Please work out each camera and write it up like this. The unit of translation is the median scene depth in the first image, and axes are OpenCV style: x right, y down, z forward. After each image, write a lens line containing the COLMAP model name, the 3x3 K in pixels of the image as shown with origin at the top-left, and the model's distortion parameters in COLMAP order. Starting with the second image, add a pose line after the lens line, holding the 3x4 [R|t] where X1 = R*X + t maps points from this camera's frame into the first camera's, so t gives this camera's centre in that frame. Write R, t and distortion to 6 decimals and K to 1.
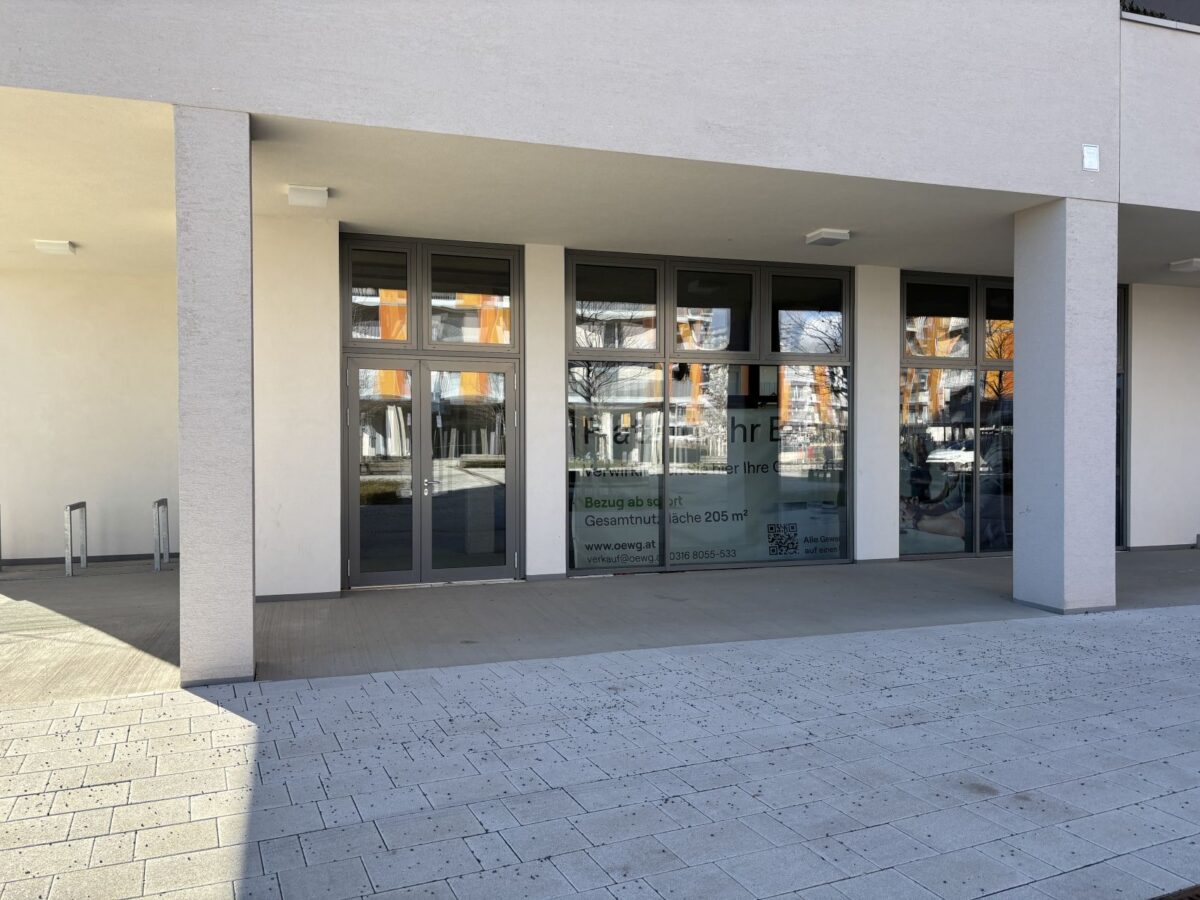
lens RADIAL K [[899.1, 0, 595.9], [0, 899.1, 454.4], [0, 0, 1]] dist [0.049859, -0.049219]
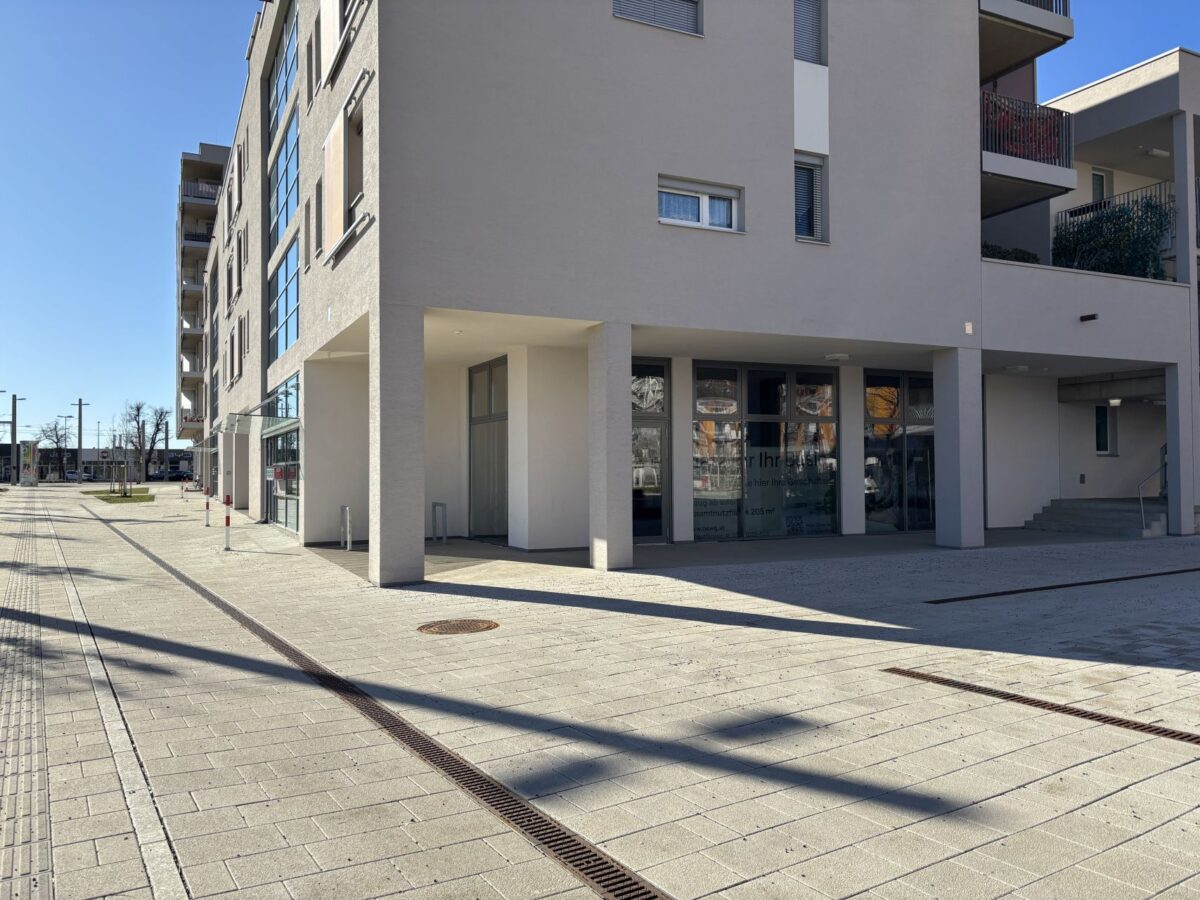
lens RADIAL K [[899.1, 0, 595.9], [0, 899.1, 454.4], [0, 0, 1]] dist [0.049859, -0.049219]
pose [[0.991339, -0.000378, 0.131329, -0.465349], [0.004757, 0.999443, -0.033036, 0.020554], [-0.131243, 0.033374, 0.990788, -0.754252]]
